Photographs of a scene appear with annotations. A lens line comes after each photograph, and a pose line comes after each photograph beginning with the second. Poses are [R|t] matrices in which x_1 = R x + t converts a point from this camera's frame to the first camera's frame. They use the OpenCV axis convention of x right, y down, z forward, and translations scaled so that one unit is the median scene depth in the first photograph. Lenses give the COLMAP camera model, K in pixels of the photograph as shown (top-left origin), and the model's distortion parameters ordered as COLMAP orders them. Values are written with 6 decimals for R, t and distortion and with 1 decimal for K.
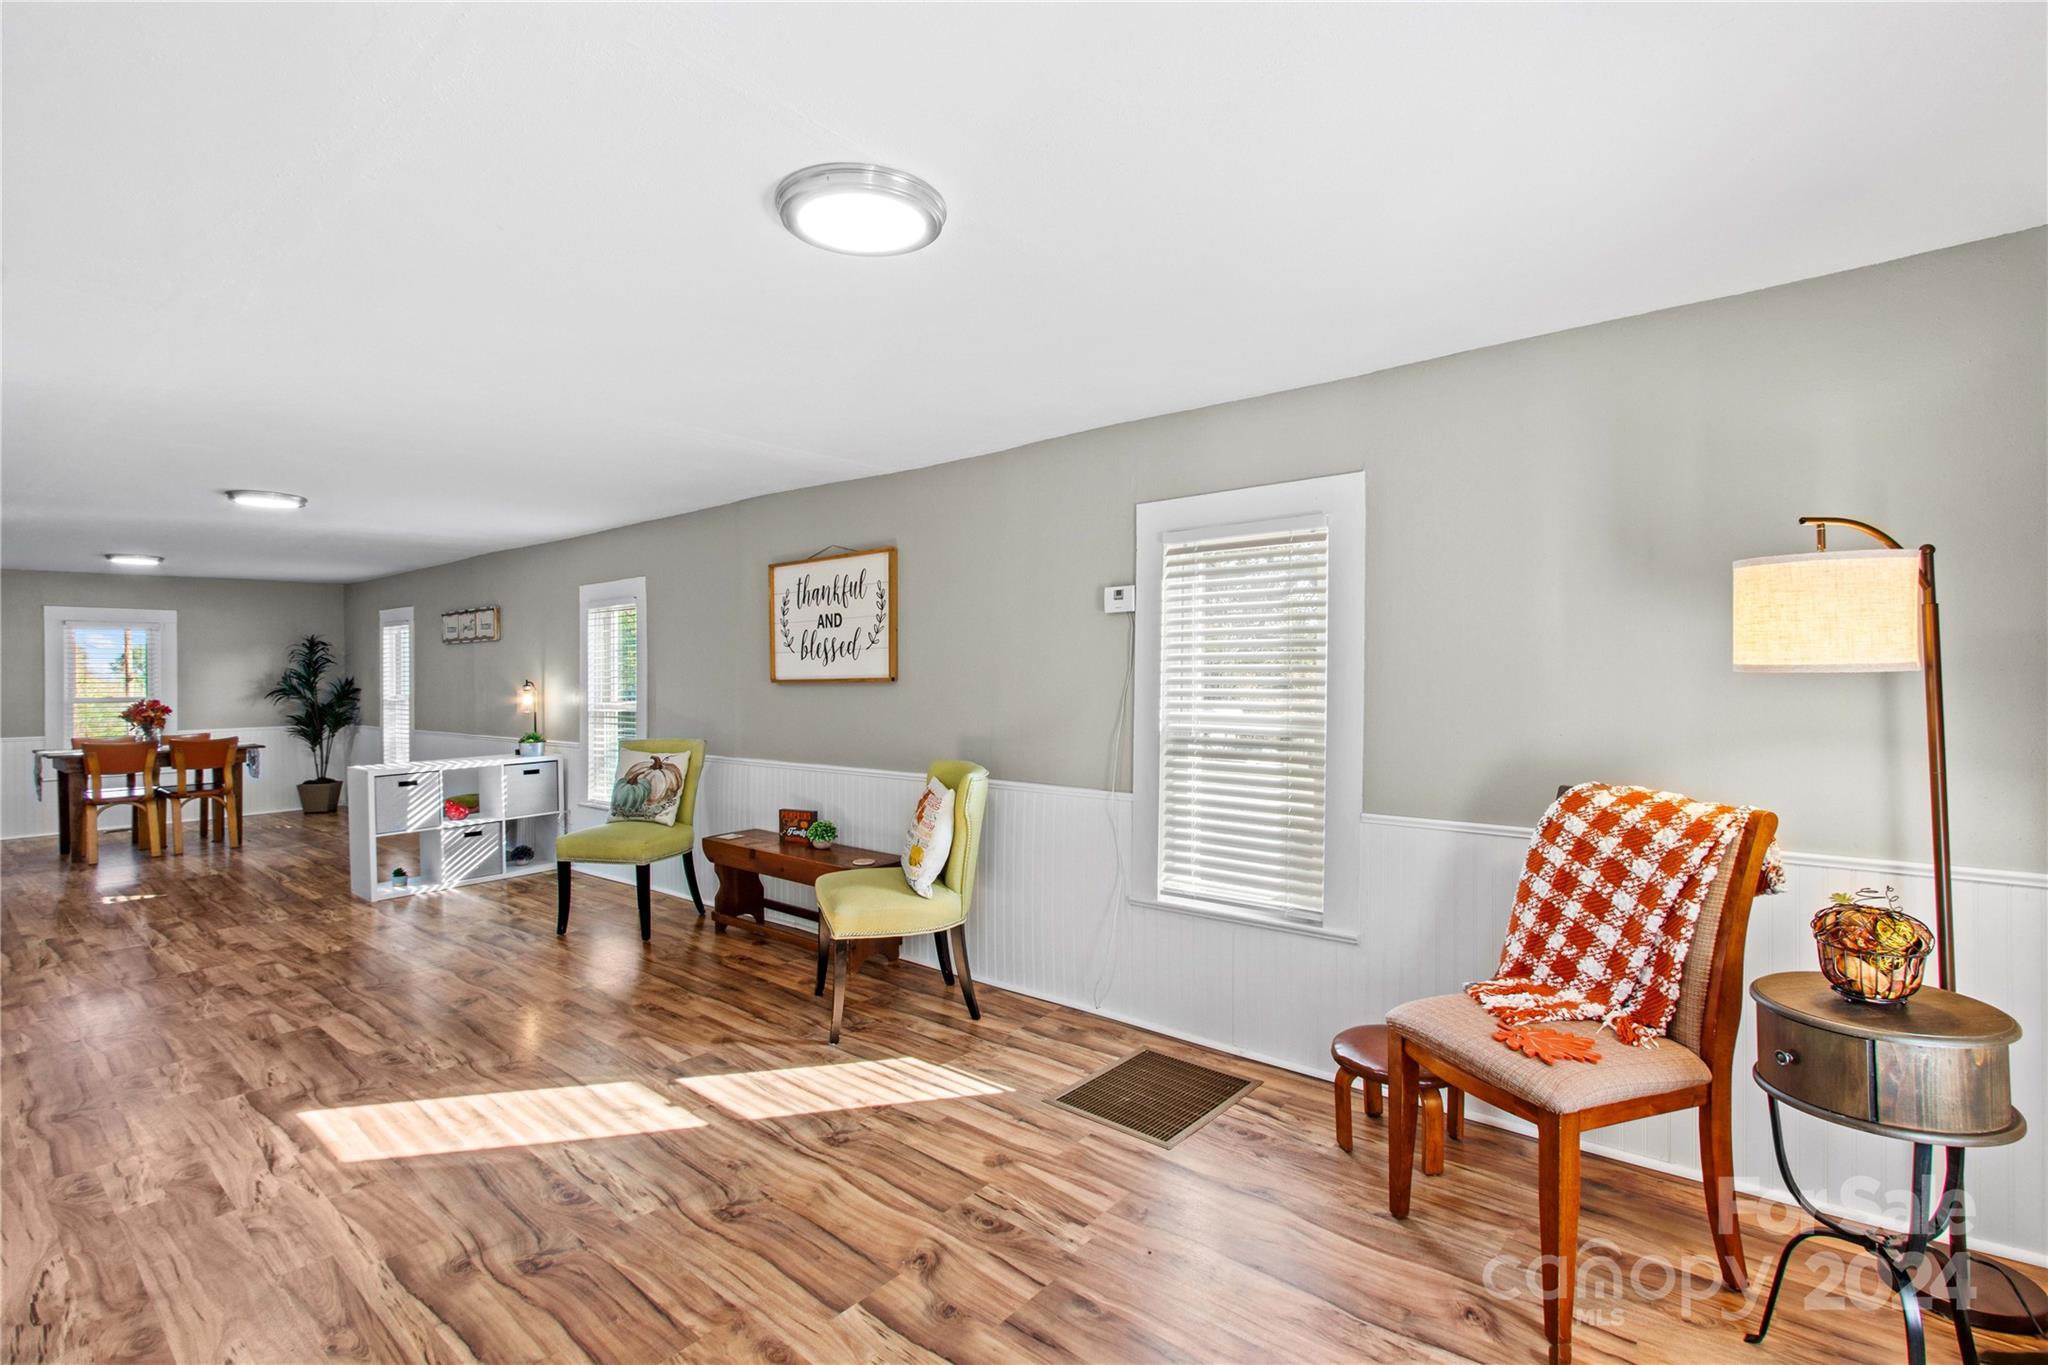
lens RADIAL K [[952.1, 0, 1017.8], [0, 952.1, 680.6], [0, 0, 1]] dist [0.003460, -0.000459]
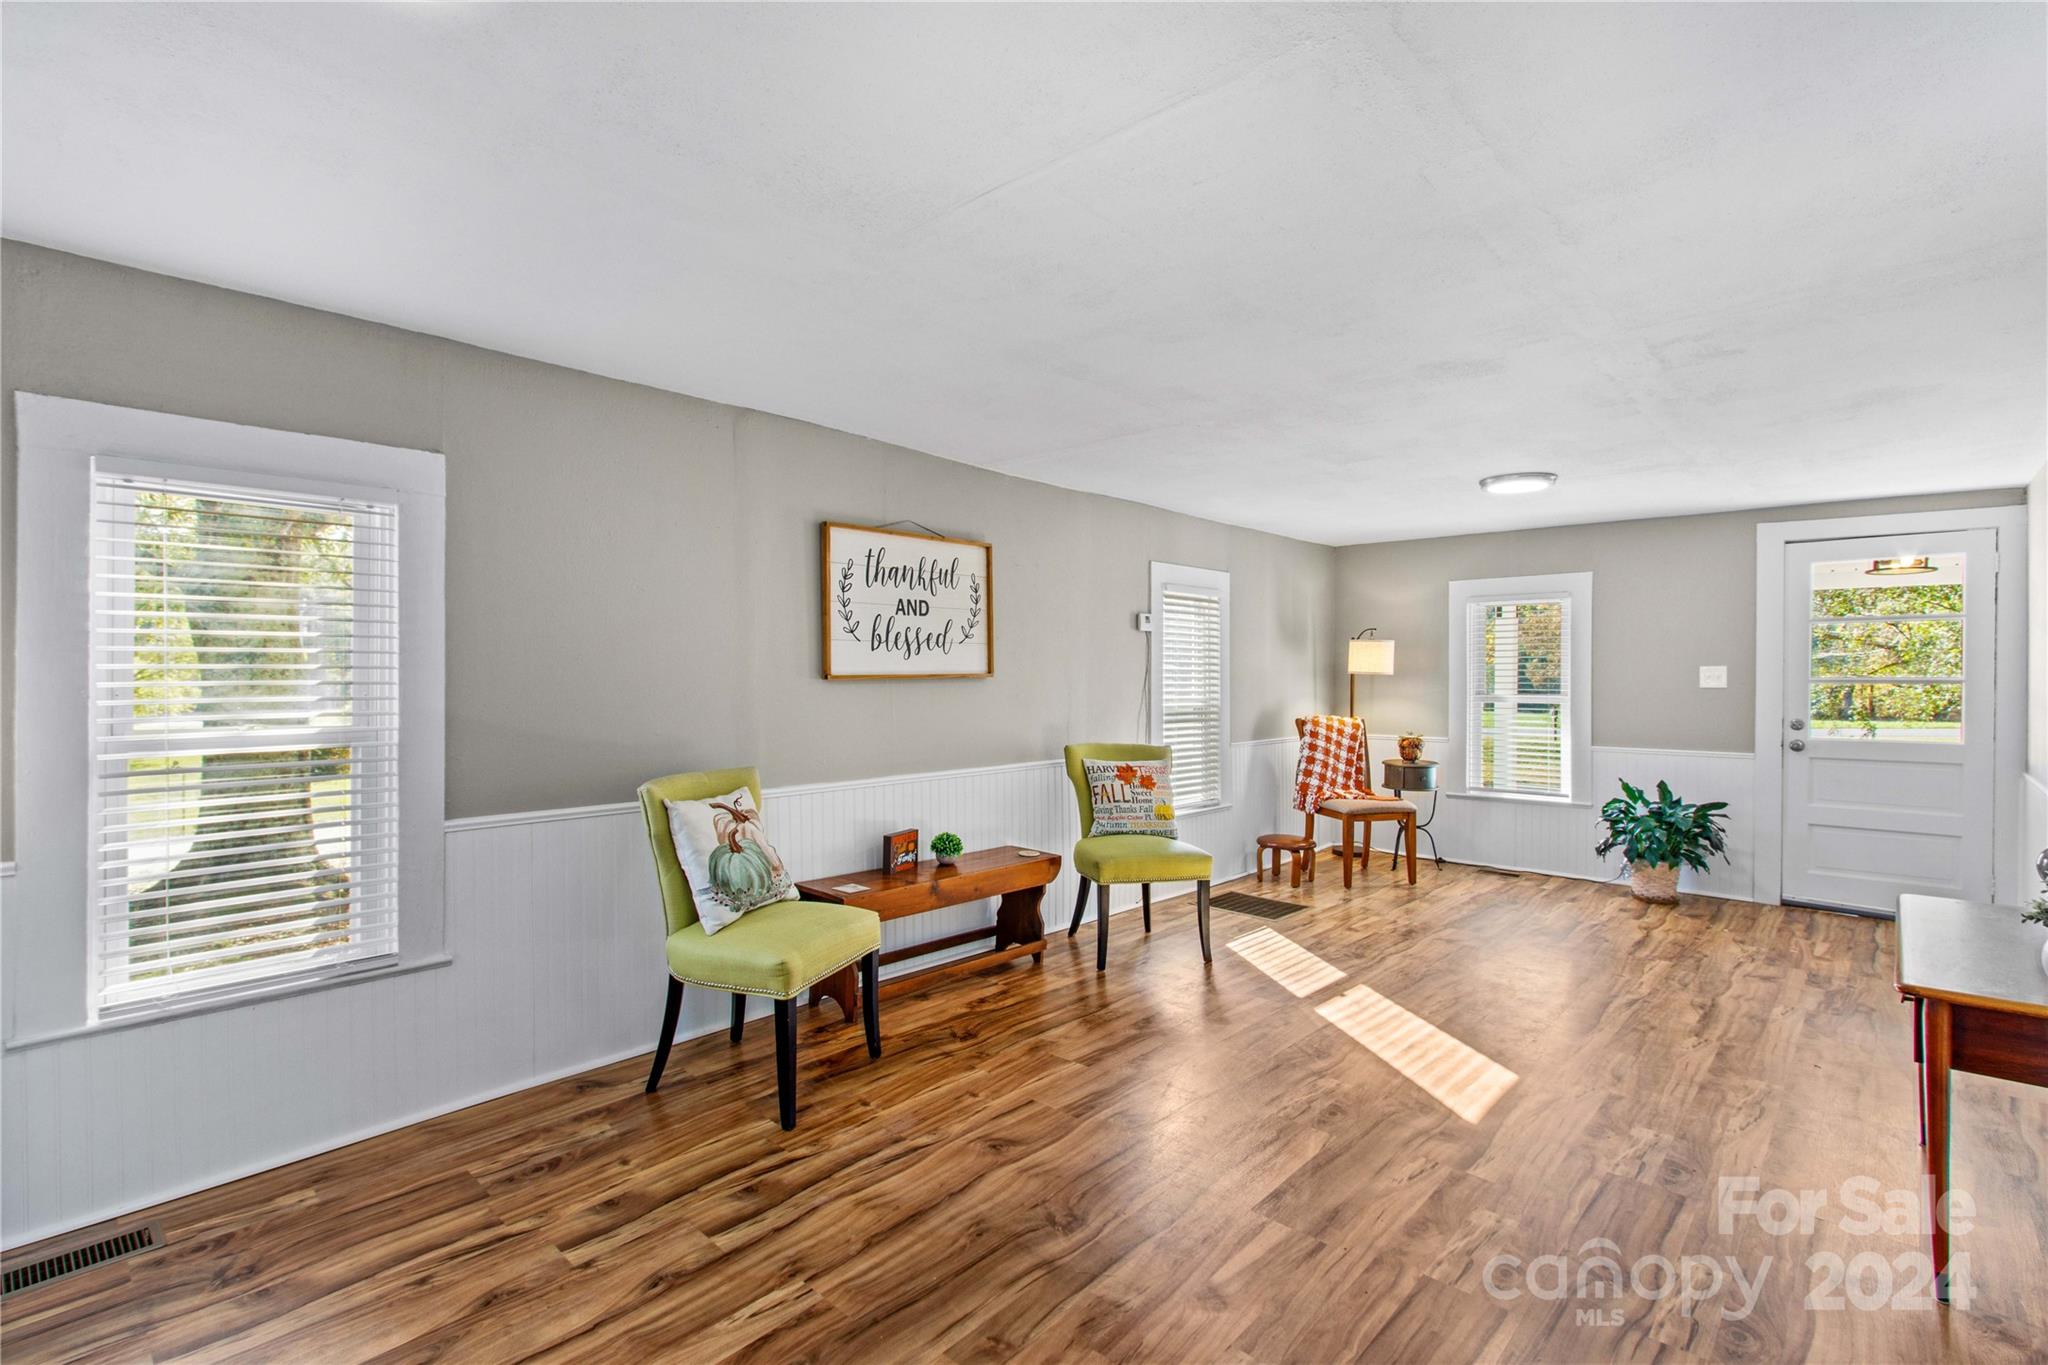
lens RADIAL K [[942.0, 0, 1015.8], [0, 942.0, 692.8], [0, 0, 1]] dist [0.001657, 0.000263]
pose [[0.050021, -0.012681, 0.998668, -1.098564], [0.003503, 0.999915, 0.012521, 0.004660], [-0.998742, 0.002872, 0.050061, 0.902128]]
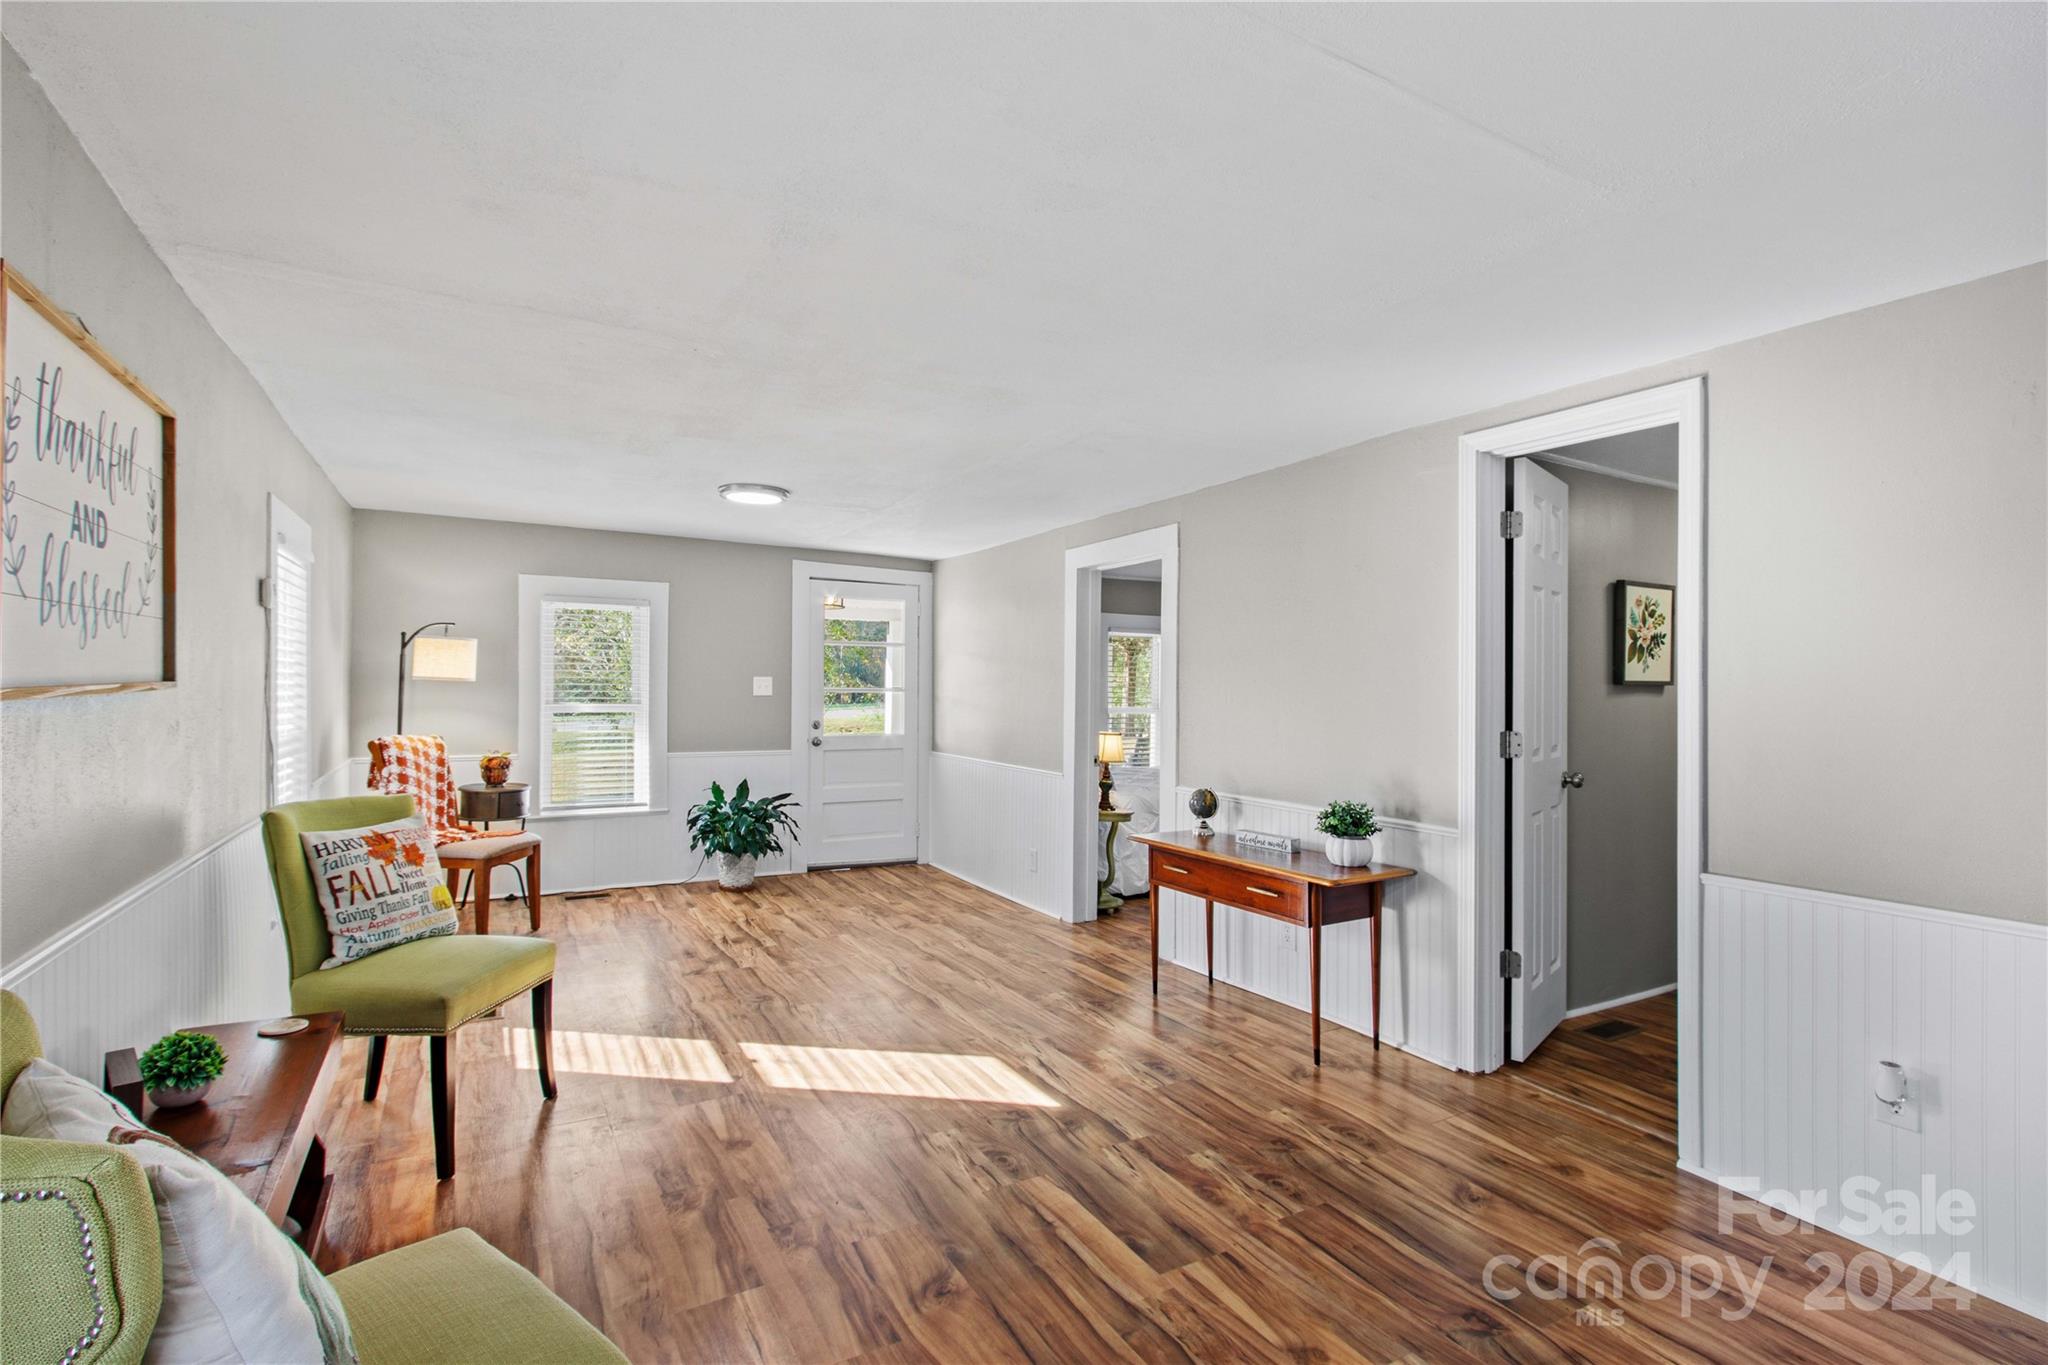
lens RADIAL K [[952.1, 0, 1017.8], [0, 952.1, 680.6], [0, 0, 1]] dist [0.003460, -0.000459]
pose [[-0.937071, -0.004284, 0.349113, -0.687591], [-0.005466, 0.999982, -0.002403, -0.004591], [-0.349097, -0.004160, -0.937077, 1.272978]]
